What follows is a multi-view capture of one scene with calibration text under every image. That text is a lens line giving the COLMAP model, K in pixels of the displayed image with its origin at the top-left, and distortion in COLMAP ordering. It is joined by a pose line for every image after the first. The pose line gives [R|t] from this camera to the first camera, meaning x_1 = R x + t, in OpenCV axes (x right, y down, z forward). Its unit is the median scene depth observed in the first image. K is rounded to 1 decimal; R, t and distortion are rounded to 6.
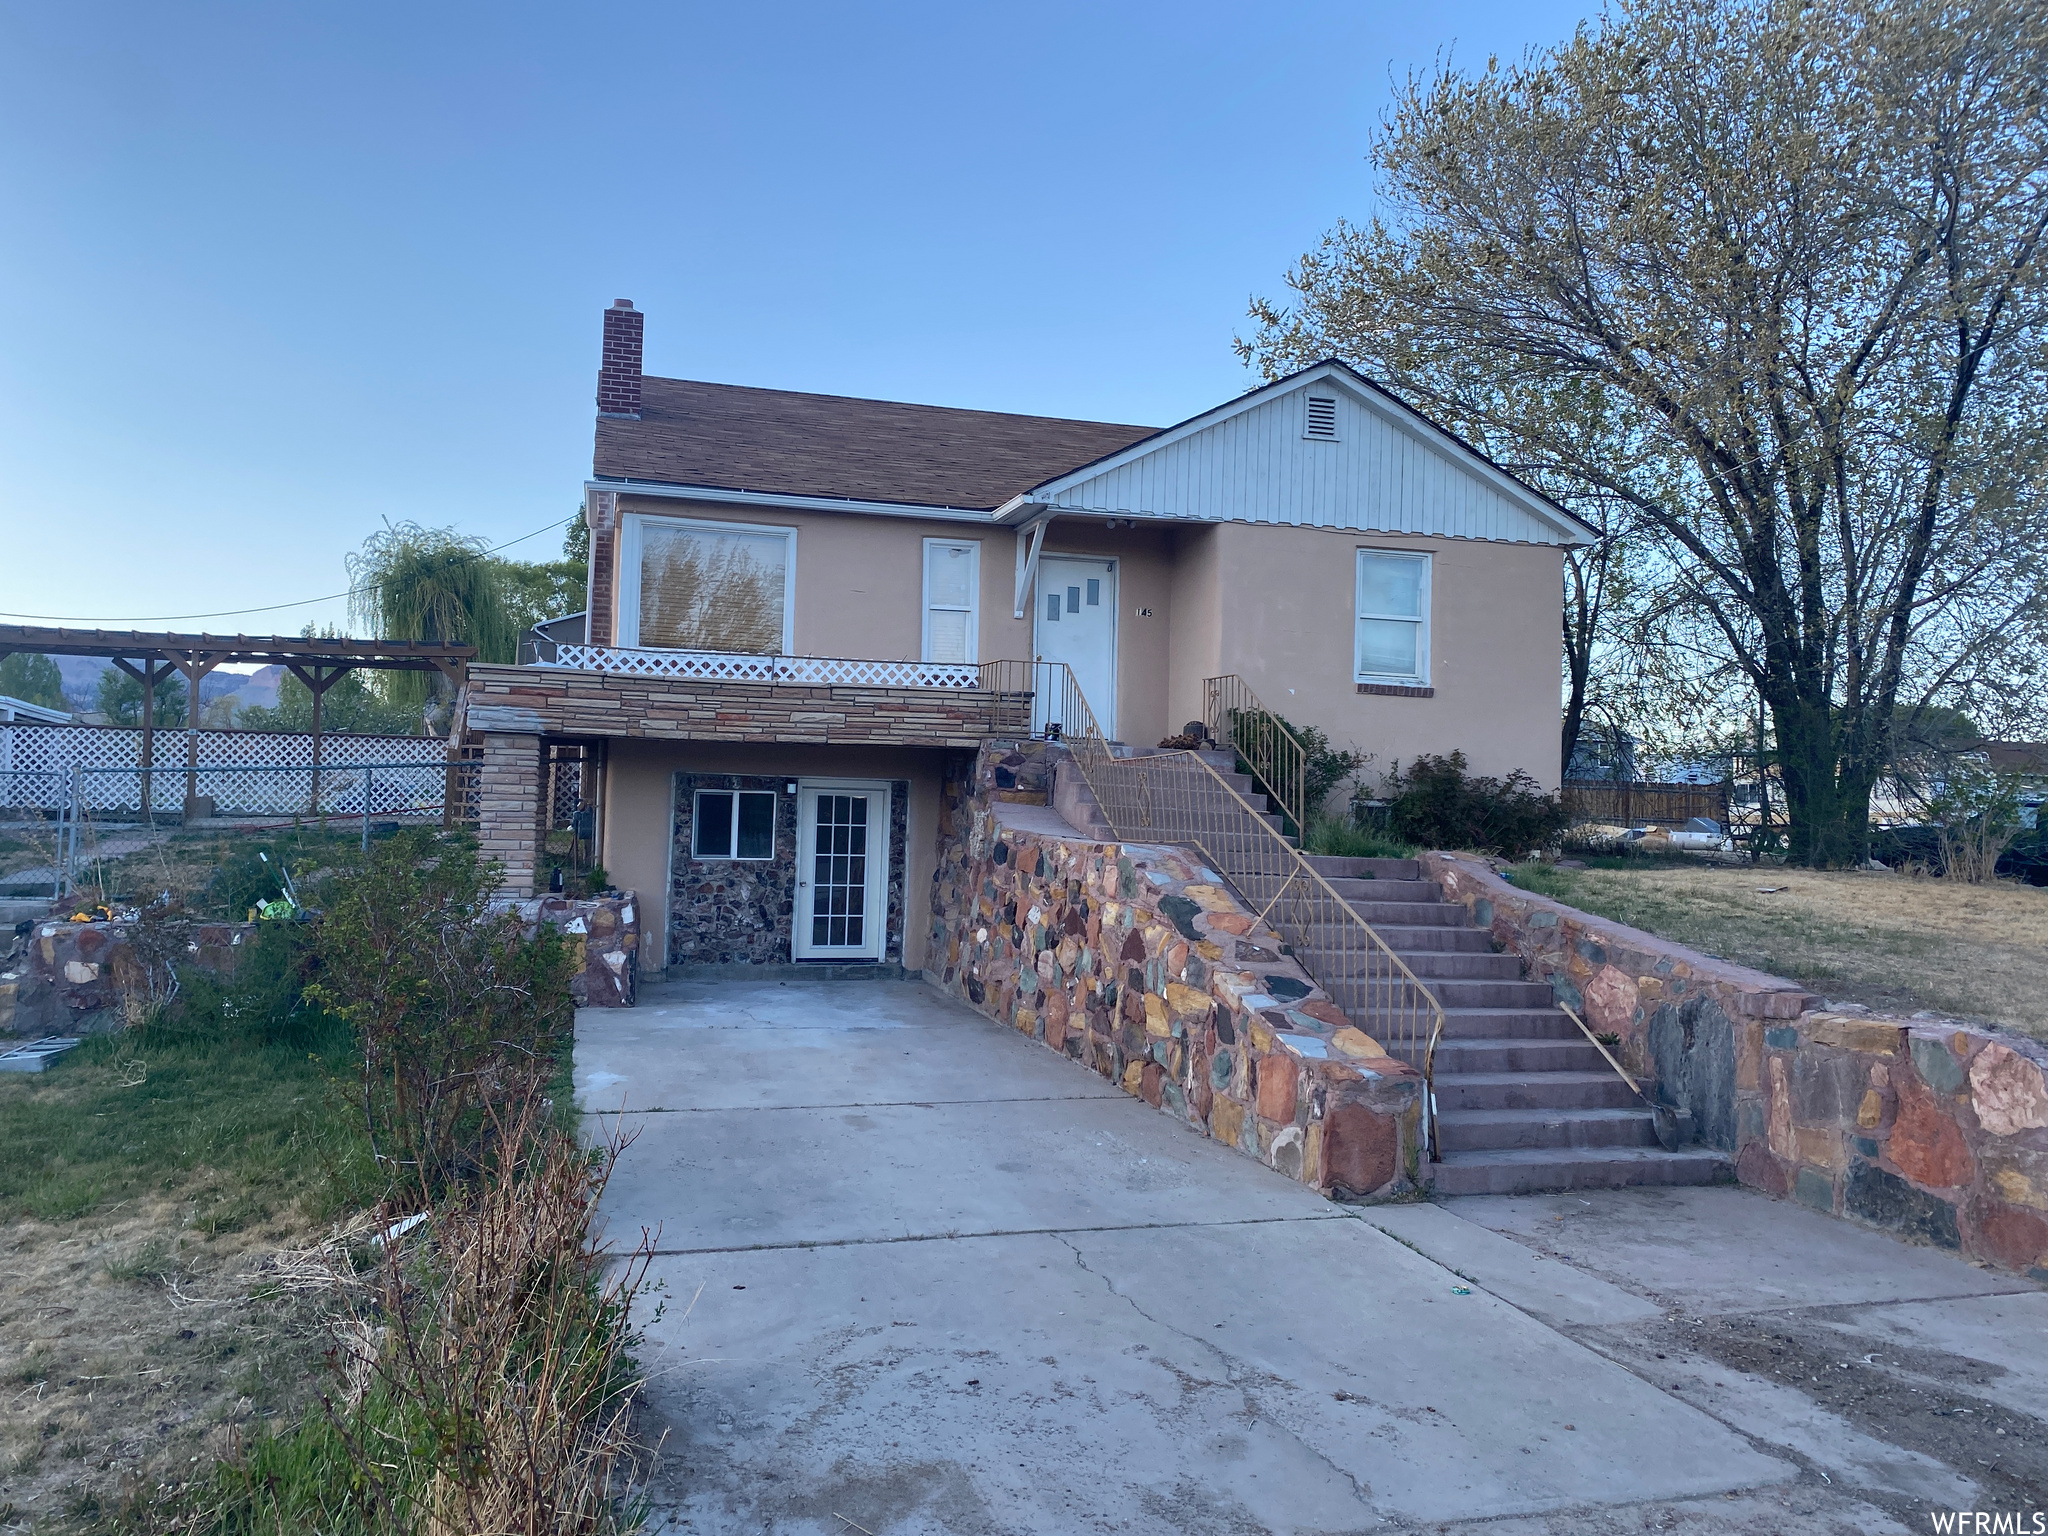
lens RADIAL K [[1539.4, 0, 1021.5], [0, 1539.4, 747.2], [0, 0, 1]] dist [0.037215, -0.040367]
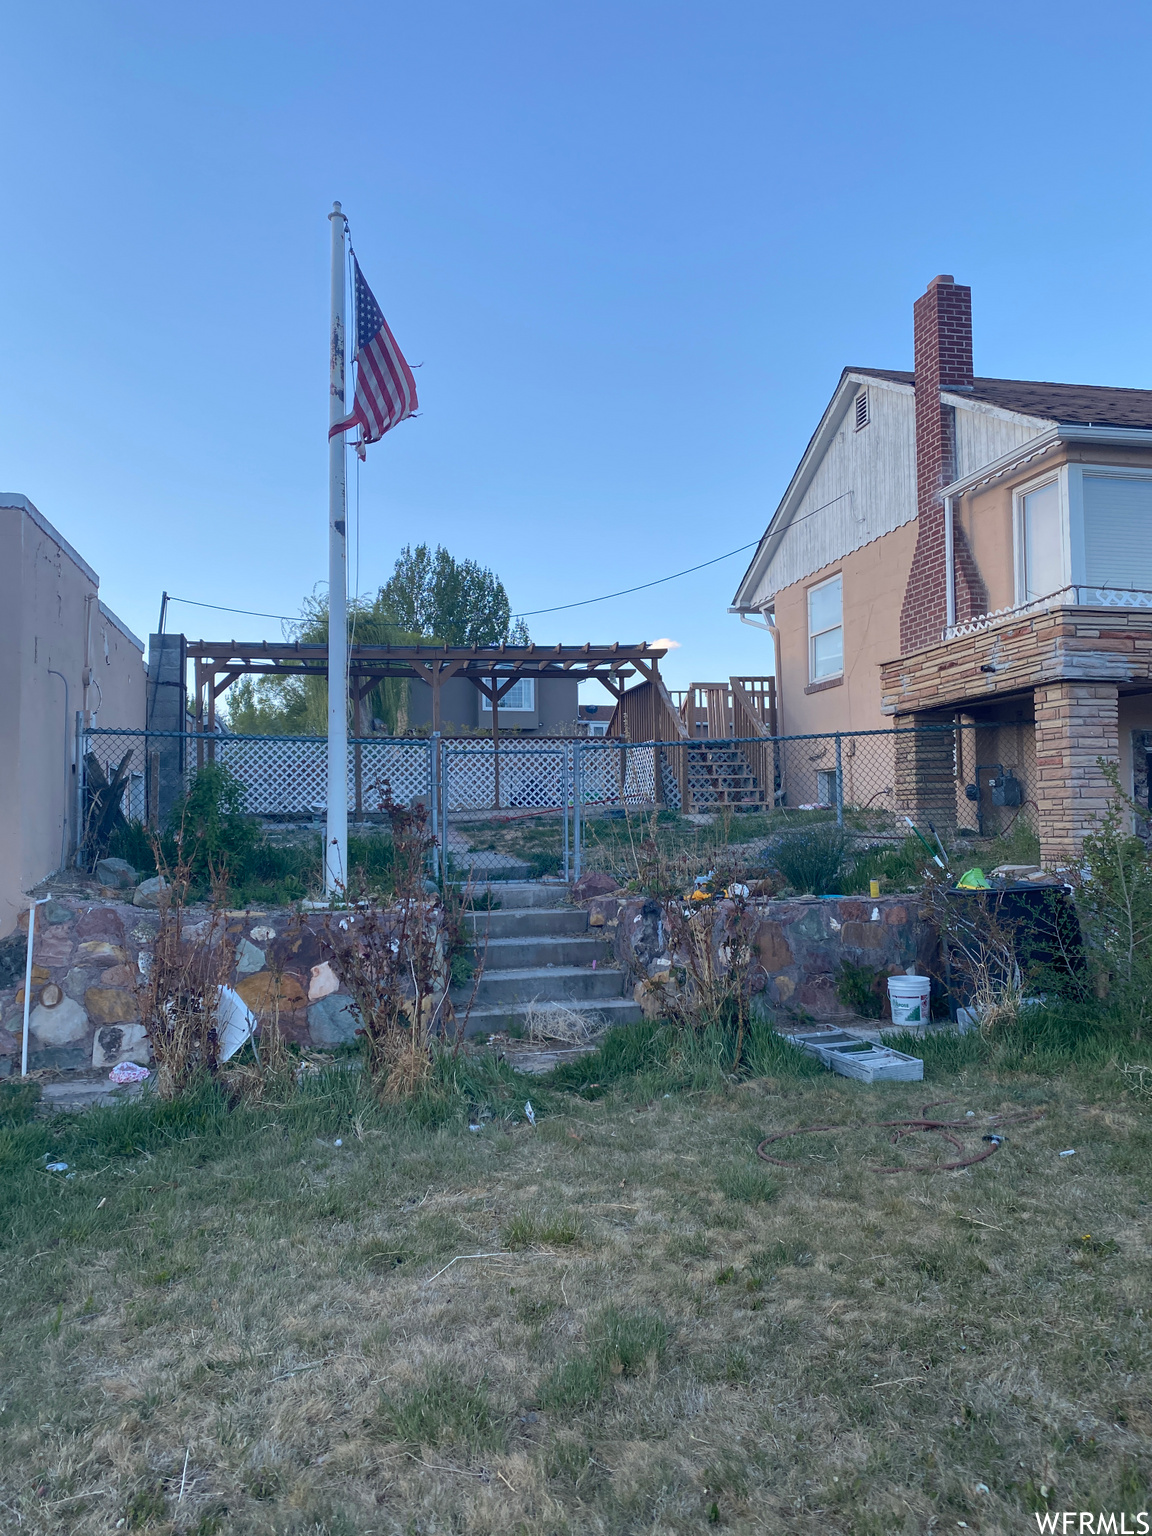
lens RADIAL K [[1154.6, 0, 582.6], [0, 1154.6, 755.3], [0, 0, 1]] dist [0.037215, -0.040367]
pose [[0.998264, -0.041583, -0.041721, -0.543649], [0.040966, 0.999040, -0.015530, 0.029406], [0.042327, 0.013794, 0.999009, 0.268755]]
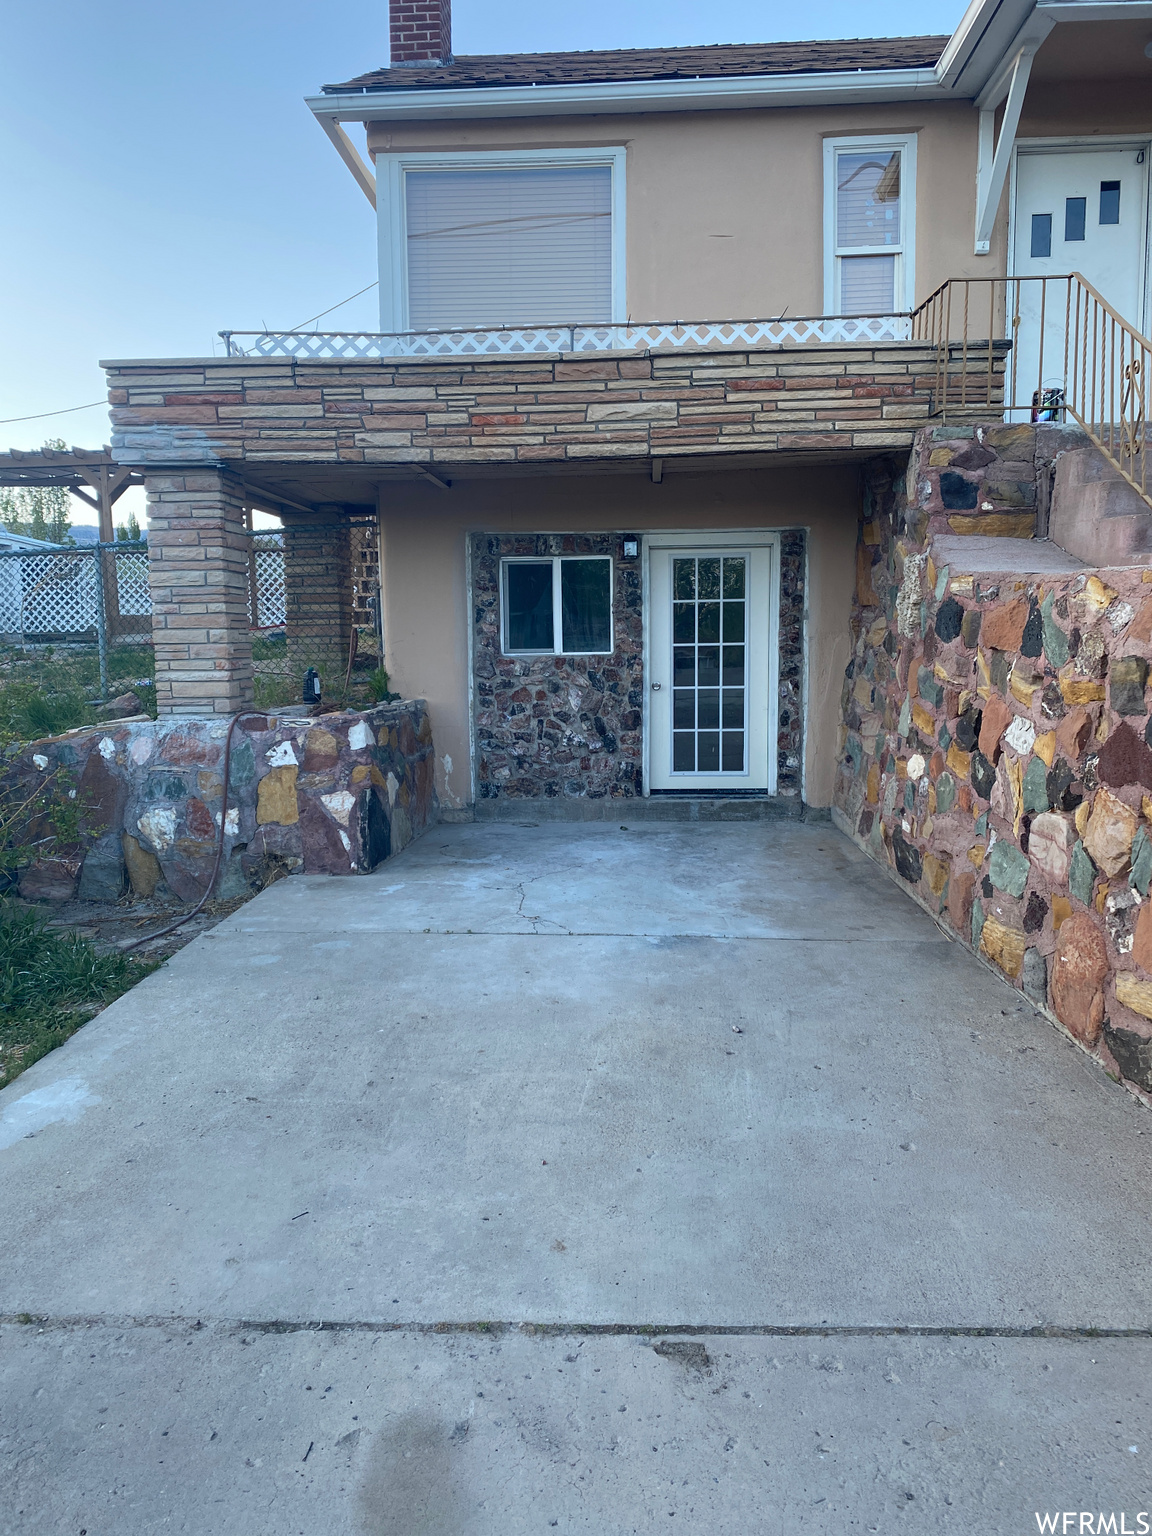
lens RADIAL K [[1154.6, 0, 582.6], [0, 1154.6, 758.7], [0, 0, 1]] dist [0.037215, -0.040367]
pose [[0.946656, -0.003156, -0.322231, -0.003839], [0.050411, 0.989091, 0.138411, 0.048754], [0.318279, -0.147271, 0.936488, 0.509591]]
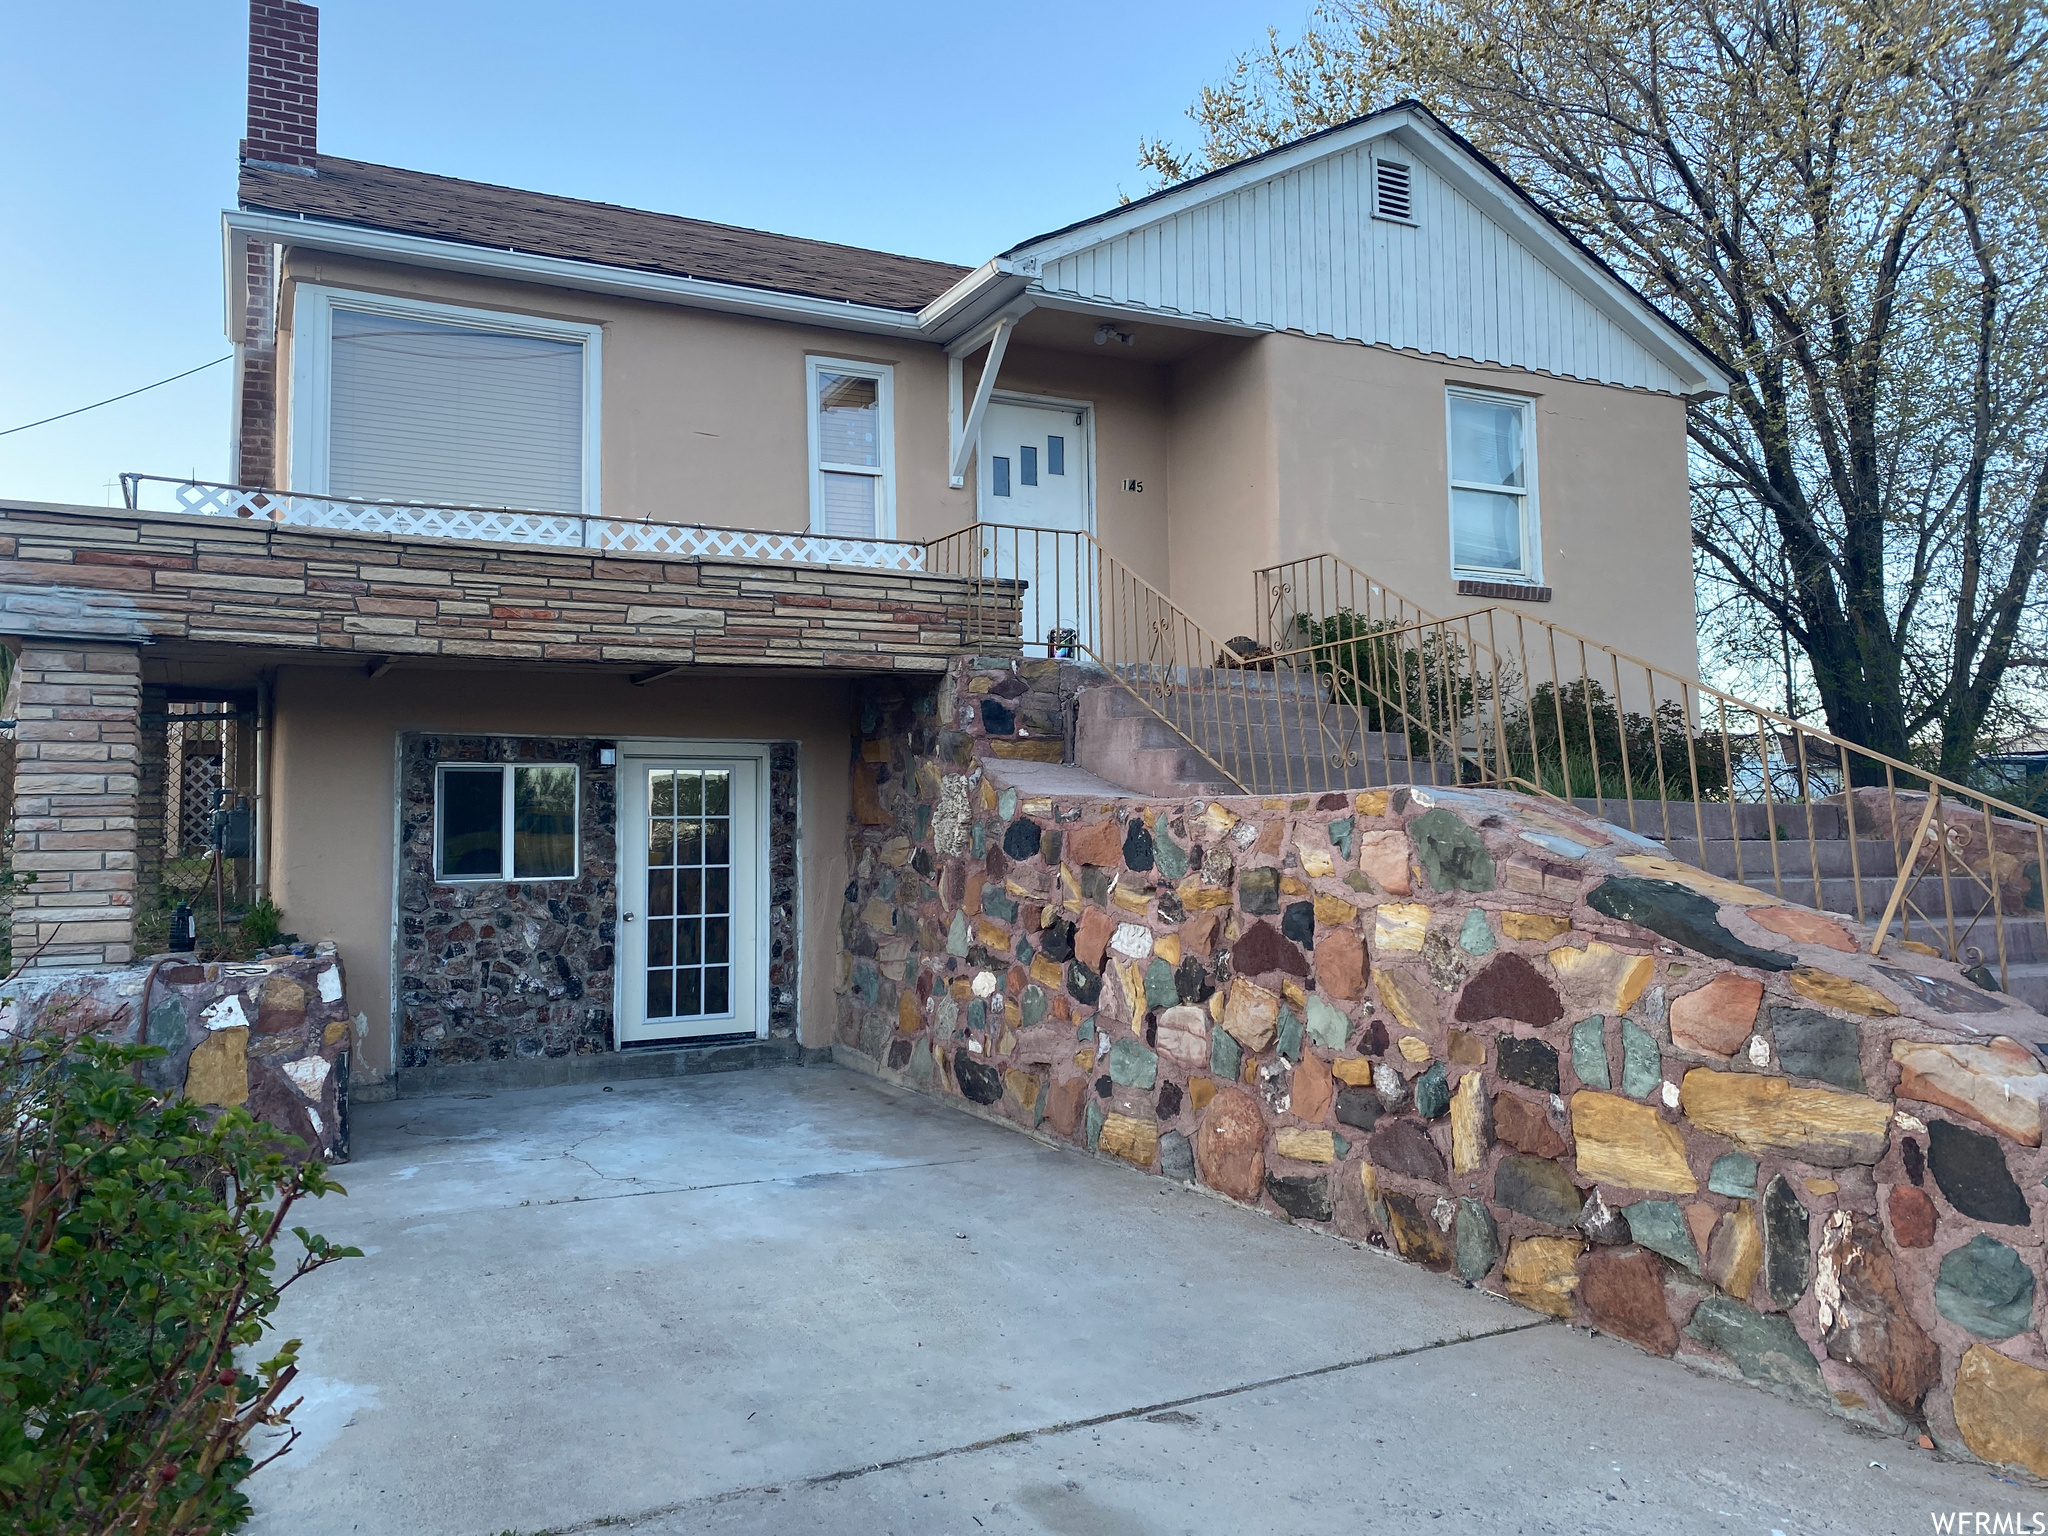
lens RADIAL K [[1539.4, 0, 1010.6], [0, 1539.4, 739.8], [0, 0, 1]] dist [0.037215, -0.040367]
pose [[0.980129, -0.027758, 0.196407, -0.116839], [0.033453, 0.999109, -0.025735, 0.041925], [-0.195517, 0.031794, 0.980185, 0.393826]]
